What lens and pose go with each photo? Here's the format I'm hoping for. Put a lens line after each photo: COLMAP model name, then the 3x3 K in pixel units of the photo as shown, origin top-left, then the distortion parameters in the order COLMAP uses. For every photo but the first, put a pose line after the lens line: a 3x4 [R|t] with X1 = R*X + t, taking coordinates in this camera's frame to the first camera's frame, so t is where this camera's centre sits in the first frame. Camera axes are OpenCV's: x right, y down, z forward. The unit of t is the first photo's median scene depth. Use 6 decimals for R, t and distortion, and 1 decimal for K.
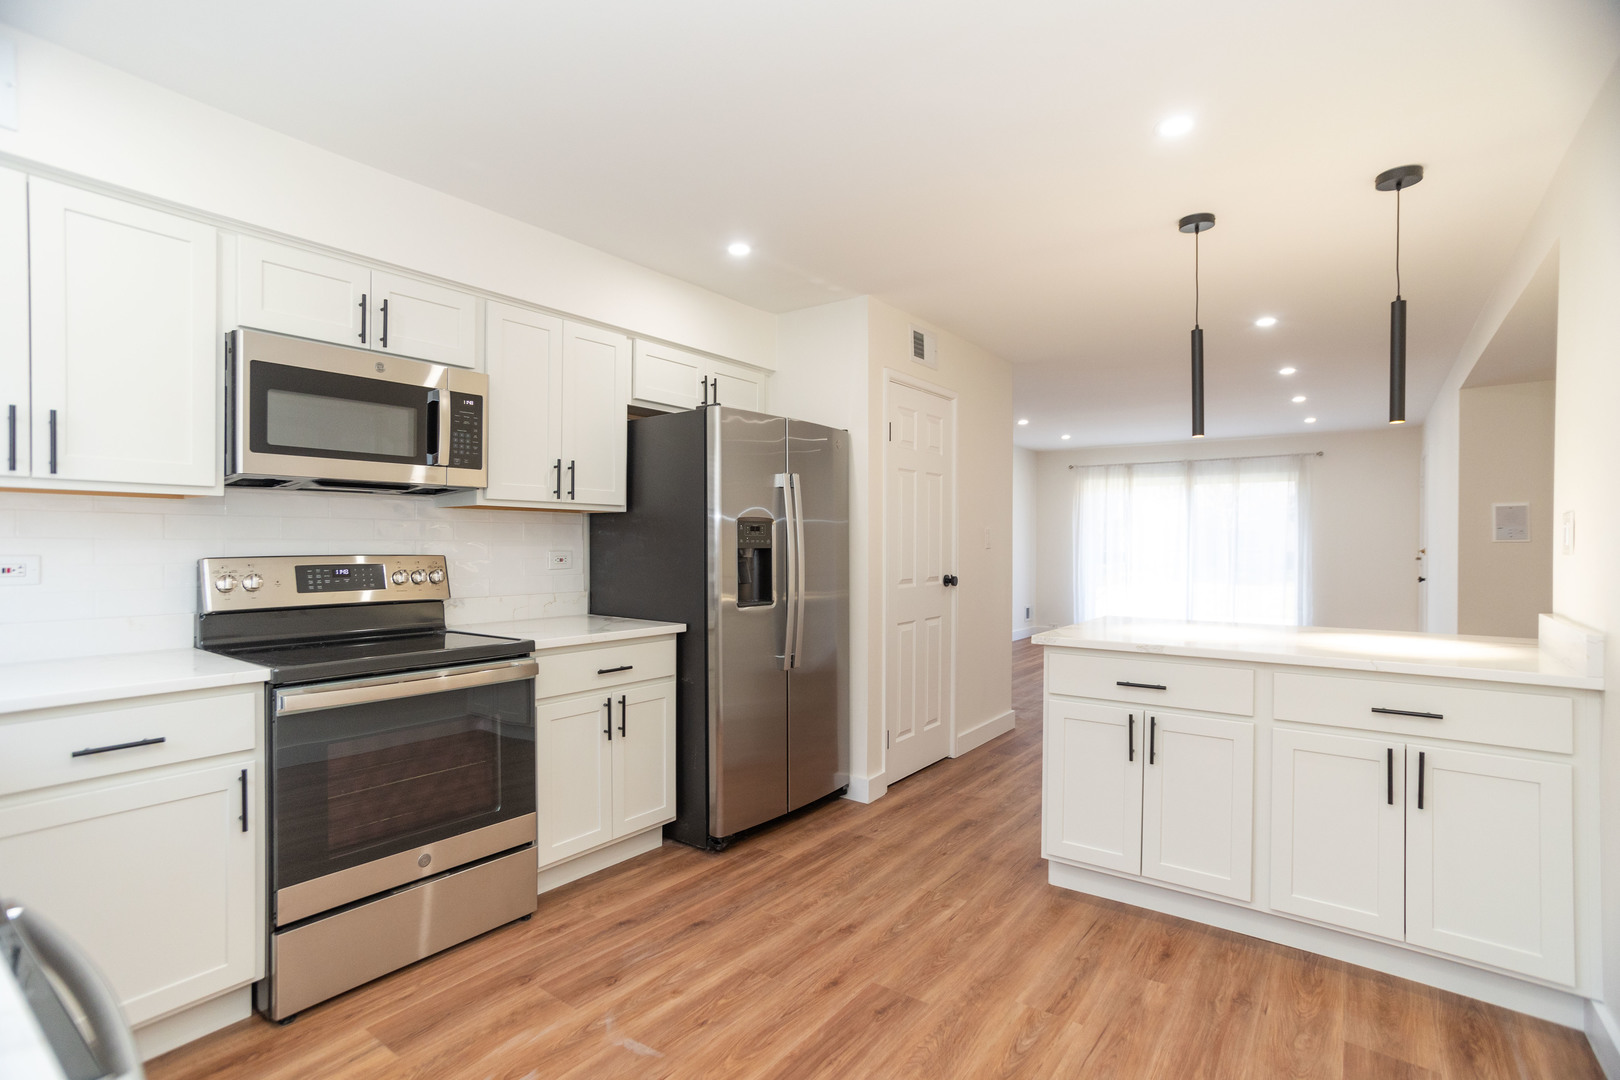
lens RADIAL K [[778.4, 0, 805.4], [0, 778.4, 542.6], [0, 0, 1]] dist [-0.075779, 0.051297]
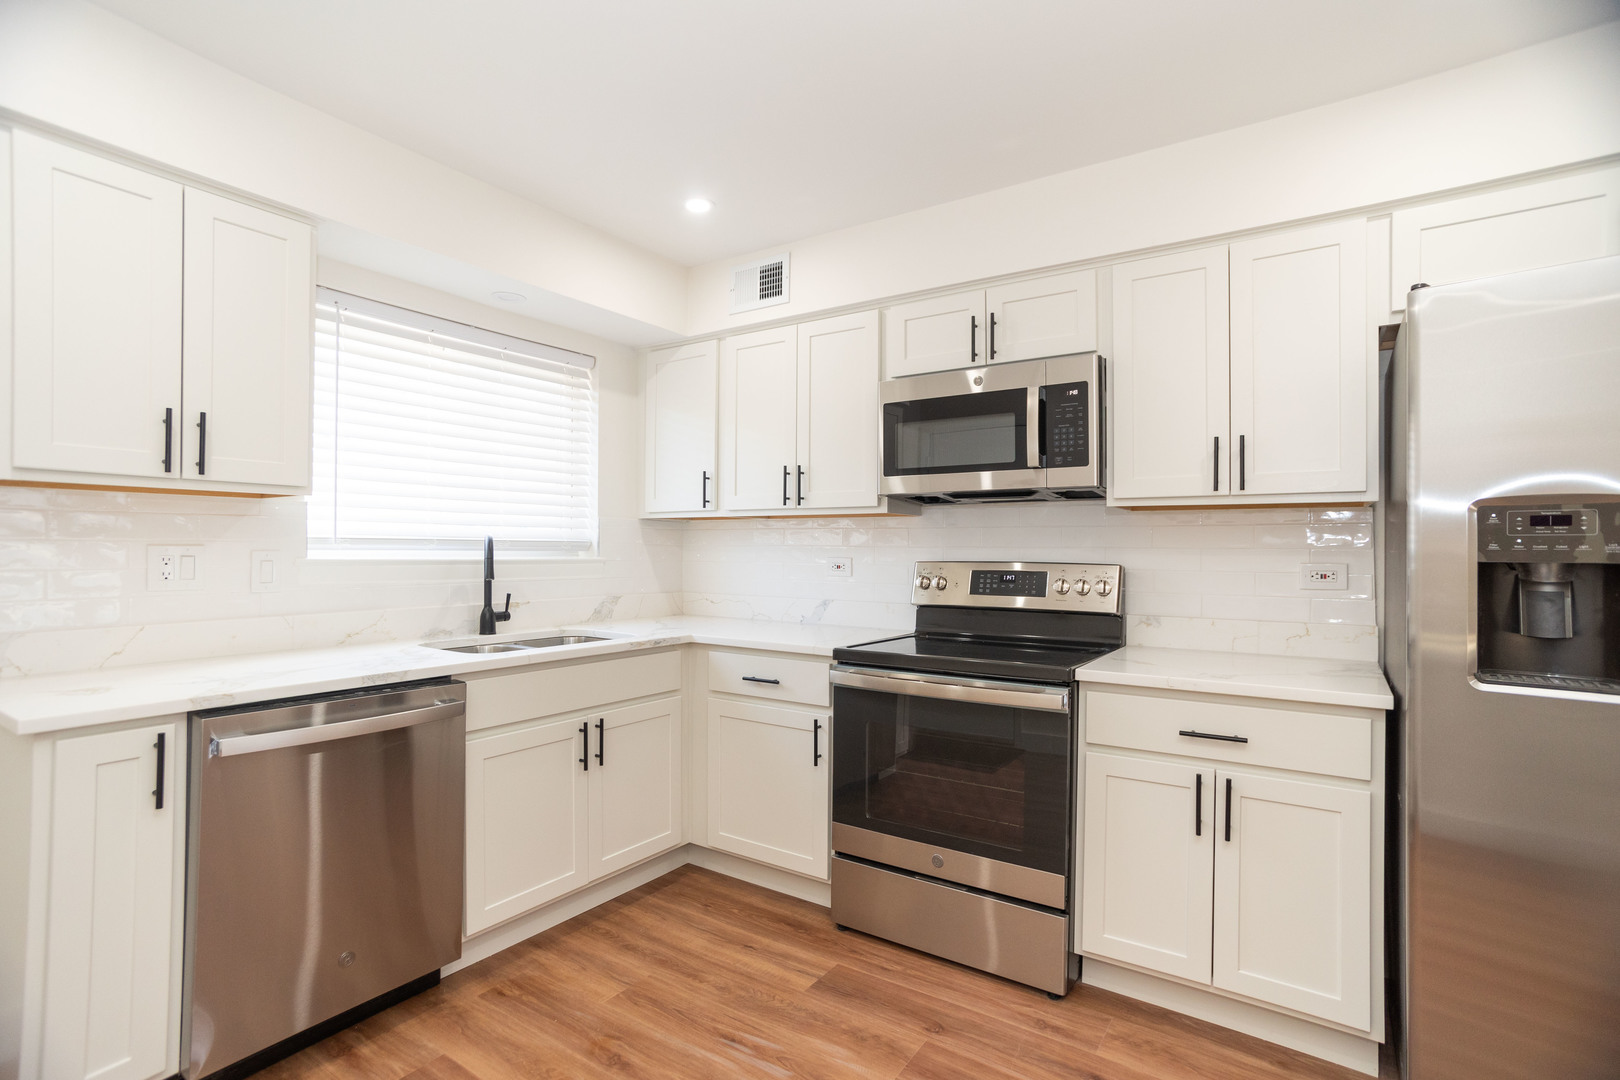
lens RADIAL K [[778.4, 0, 805.4], [0, 778.4, 542.6], [0, 0, 1]] dist [-0.075779, 0.051297]
pose [[0.039284, -0.012264, -0.999153, 0.453001], [-0.007031, 0.999897, -0.012549, 0.005337], [0.999203, 0.007518, 0.039194, 0.674285]]
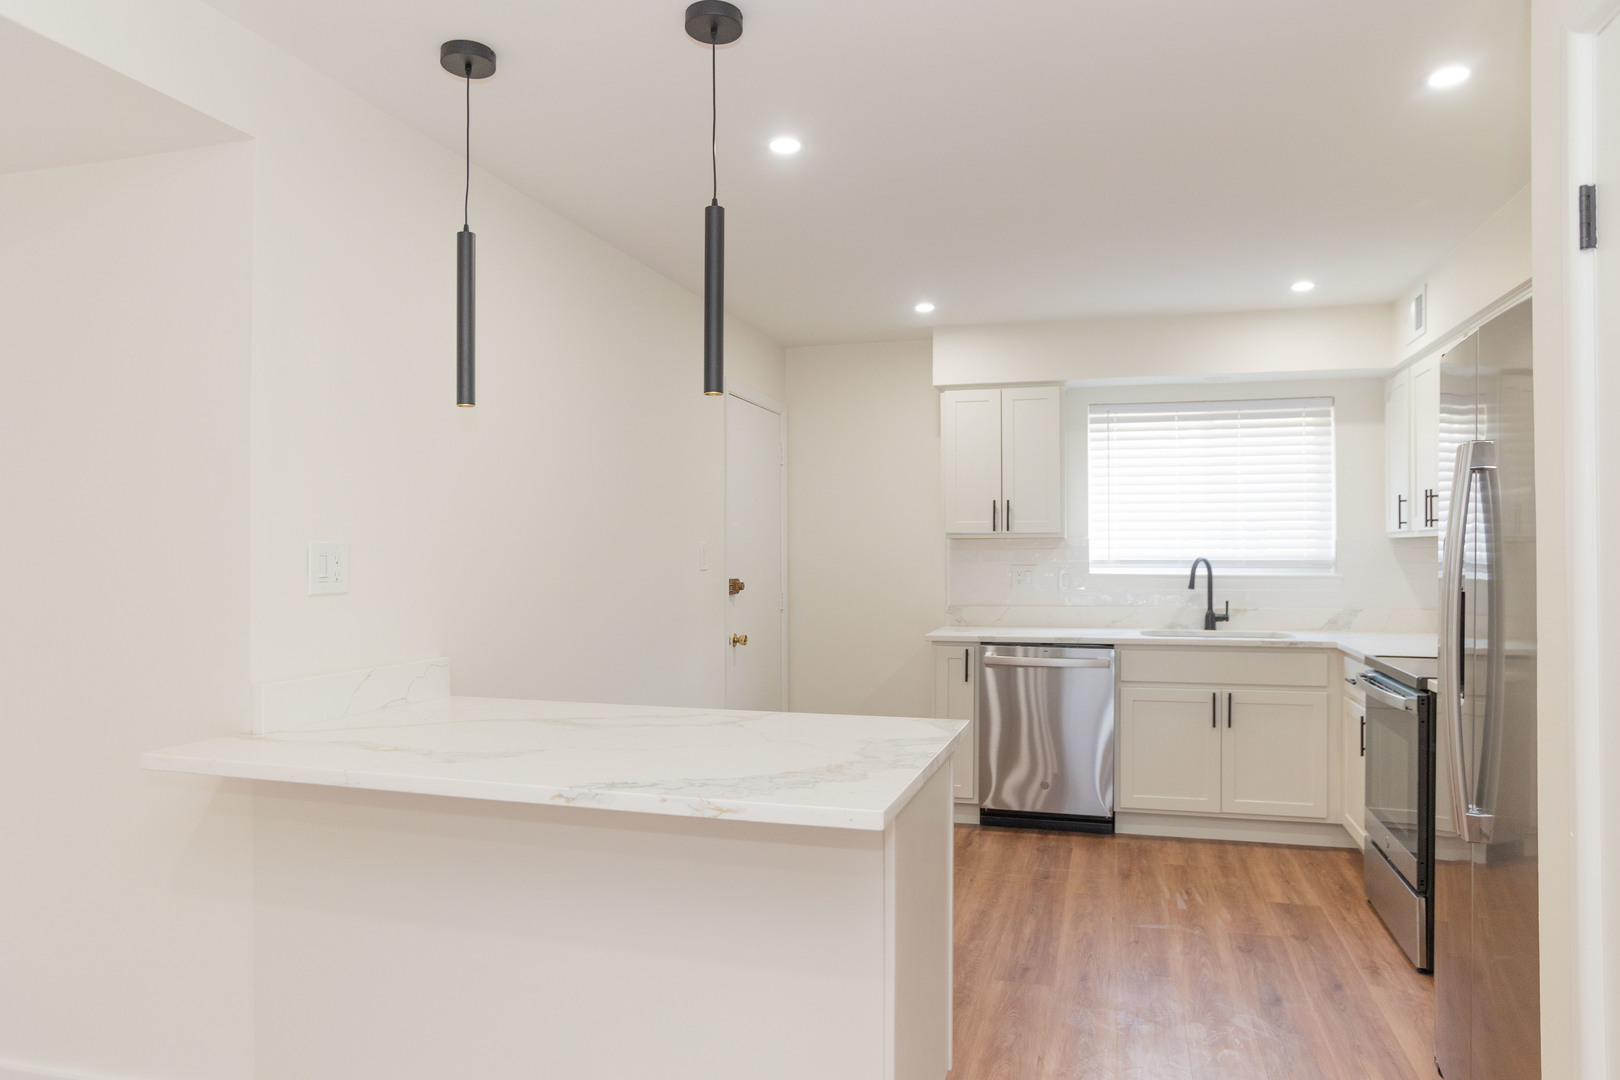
lens RADIAL K [[1072.0, 0, 810.0], [0, 1072.0, 540.0], [0, 0, 1]] dist [-0.034290, 0.003193]
pose [[-0.935762, -0.006101, -0.352579, 0.787412], [-0.002466, 0.999939, -0.010760, -0.024249], [0.352623, -0.009199, -0.935720, 1.919058]]
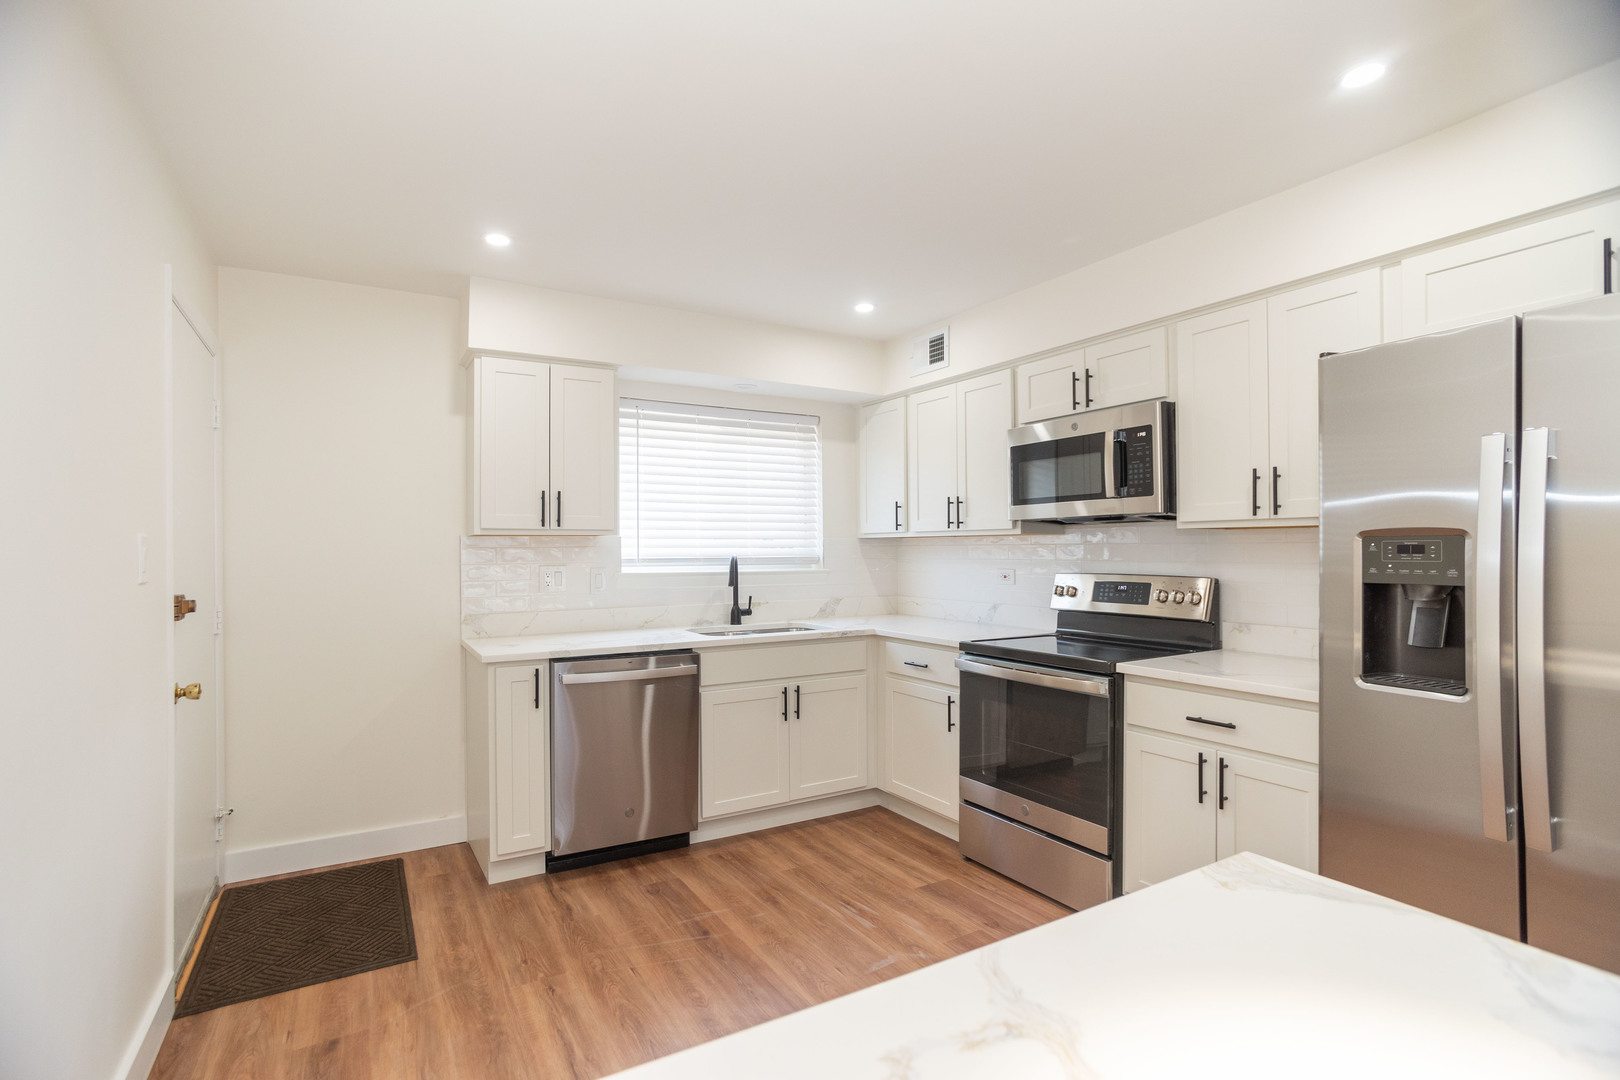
lens RADIAL K [[778.4, 0, 805.4], [0, 778.4, 542.6], [0, 0, 1]] dist [-0.075779, 0.051297]
pose [[-0.386336, -0.010488, -0.922298, 0.742597], [0.002855, 0.999917, -0.012567, -0.020623], [0.922354, -0.007489, -0.386274, 1.006775]]
